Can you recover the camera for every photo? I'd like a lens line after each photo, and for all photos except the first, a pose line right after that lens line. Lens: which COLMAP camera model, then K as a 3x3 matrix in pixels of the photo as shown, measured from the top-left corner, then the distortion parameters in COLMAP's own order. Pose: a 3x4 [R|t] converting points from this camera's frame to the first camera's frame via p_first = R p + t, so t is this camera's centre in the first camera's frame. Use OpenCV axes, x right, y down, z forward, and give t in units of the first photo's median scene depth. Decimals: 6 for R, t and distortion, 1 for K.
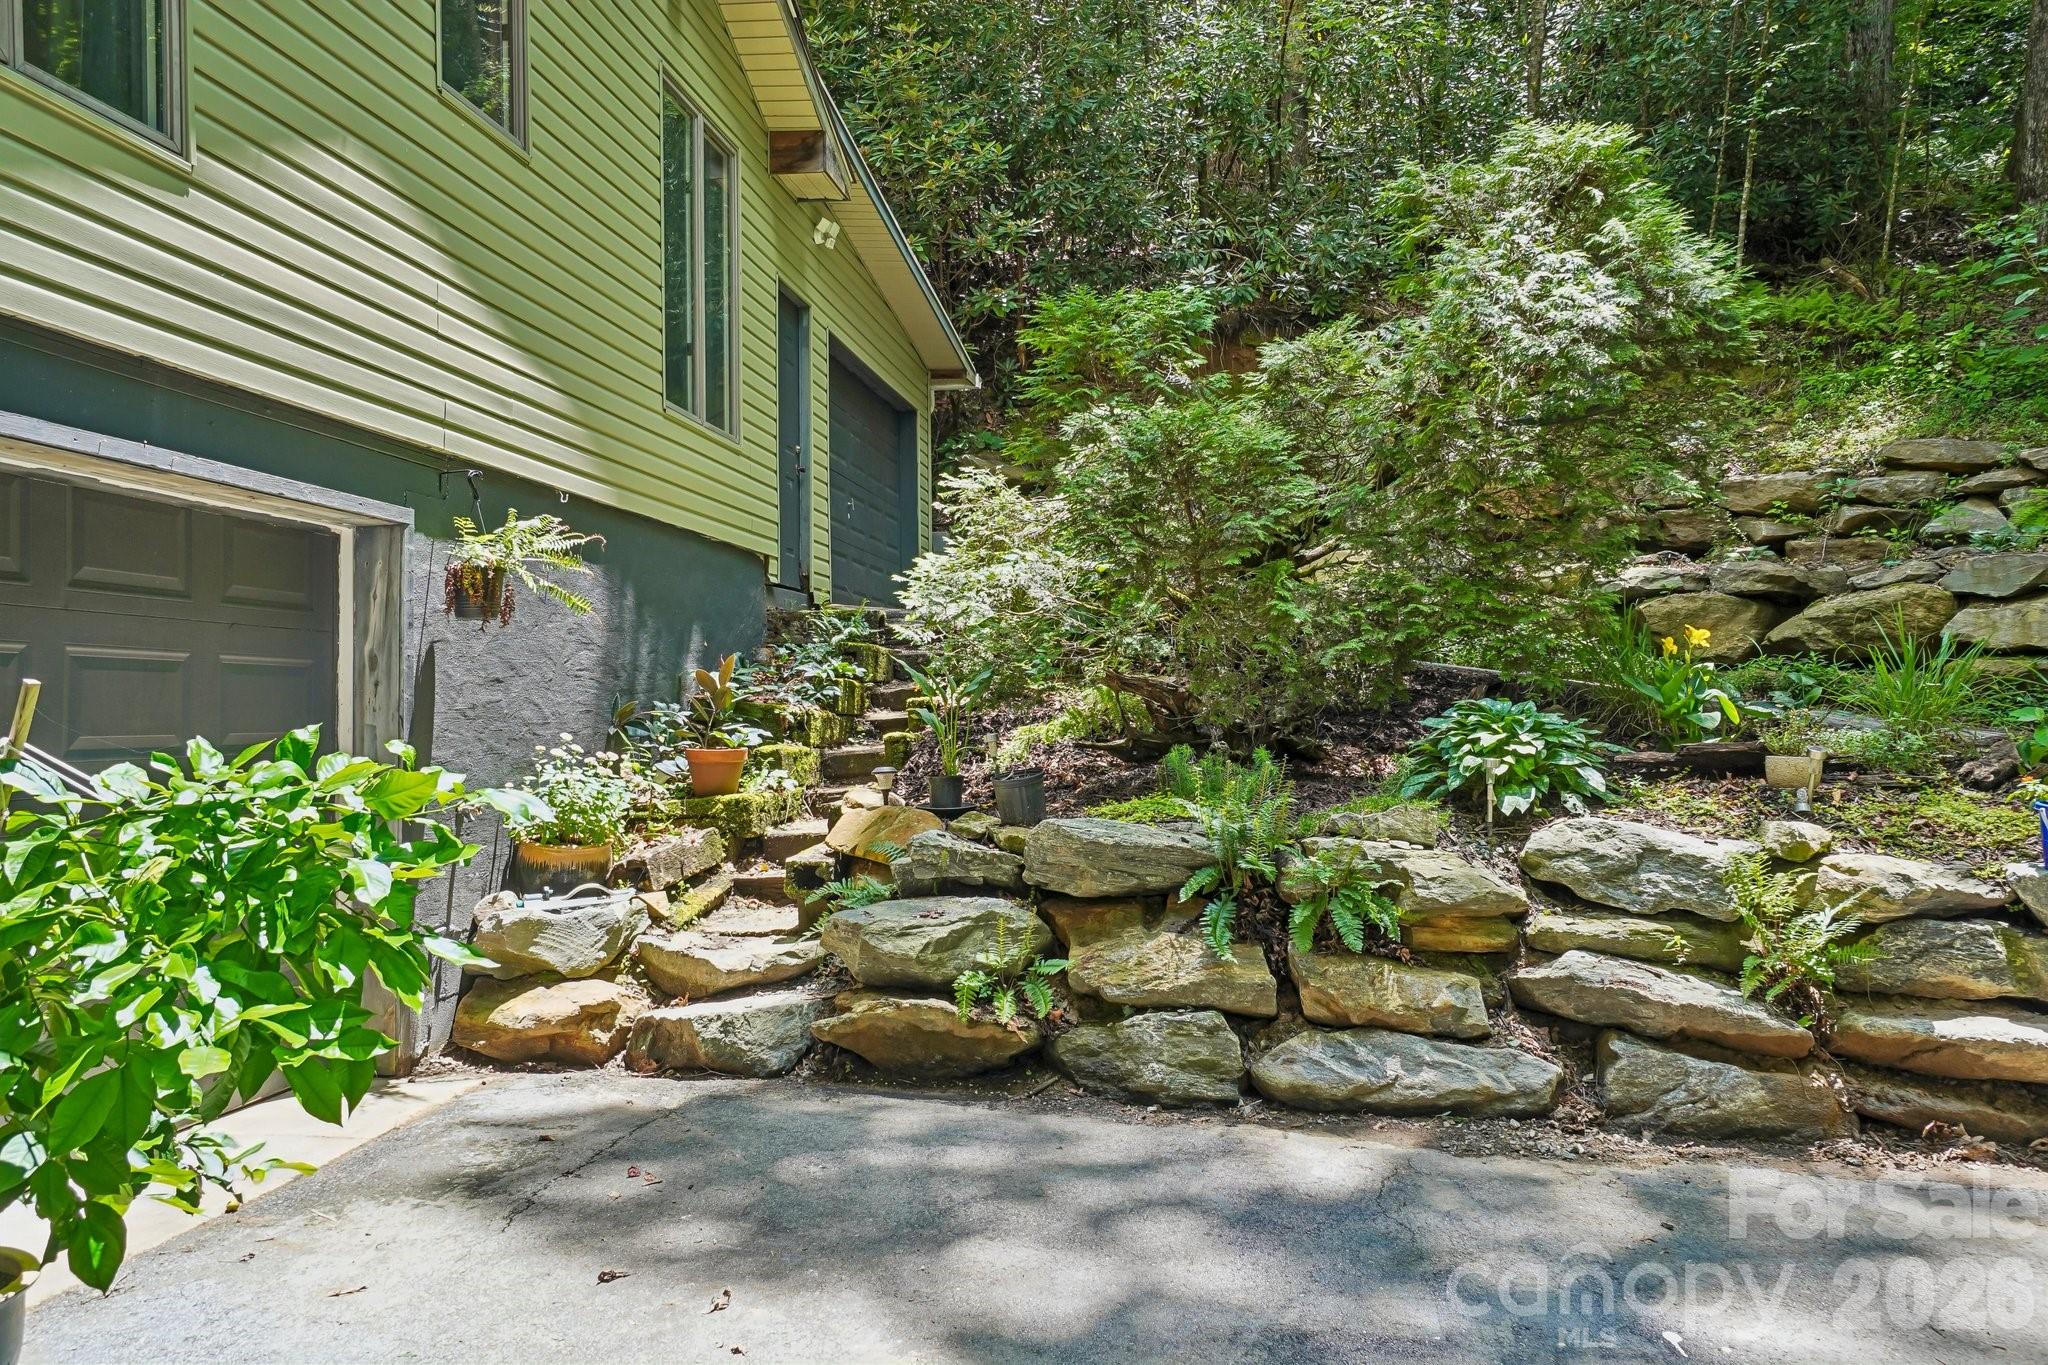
lens RADIAL K [[1543.6, 0, 1019.8], [0, 1543.6, 572.9], [0, 0, 1]] dist [0.021338, 0.000681]
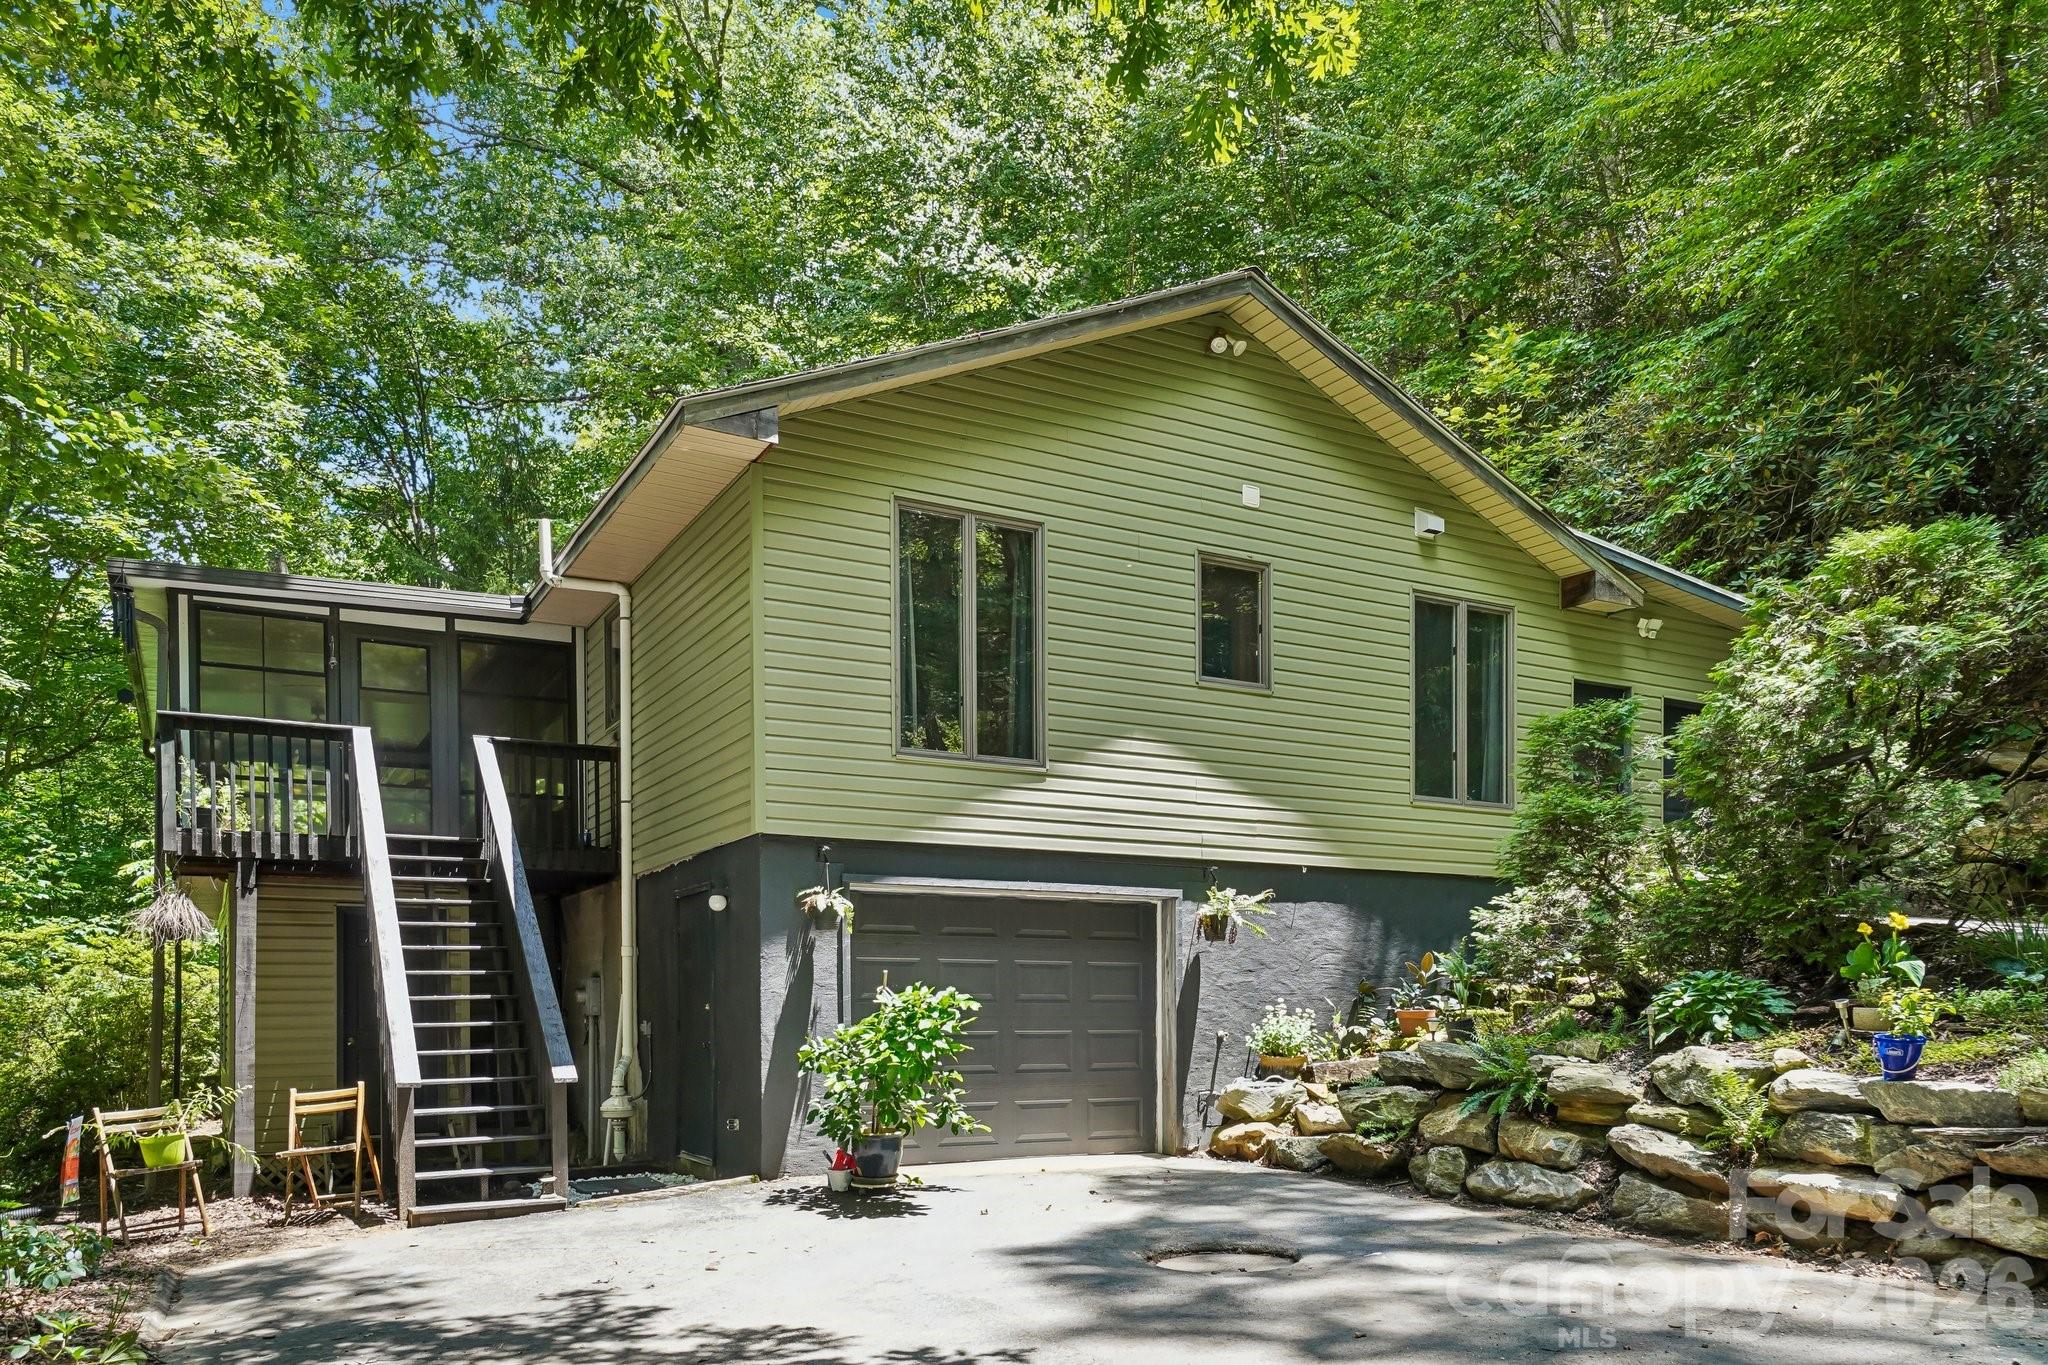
lens RADIAL K [[1468.9, 0, 1021.3], [0, 1468.9, 684.5], [0, 0, 1]] dist [-0.004074, -0.003015]
pose [[0.617838, -0.167203, -0.768323, 1.181409], [0.067191, 0.984782, -0.160279, -0.011172], [0.783430, 0.047402, 0.619670, -0.484892]]
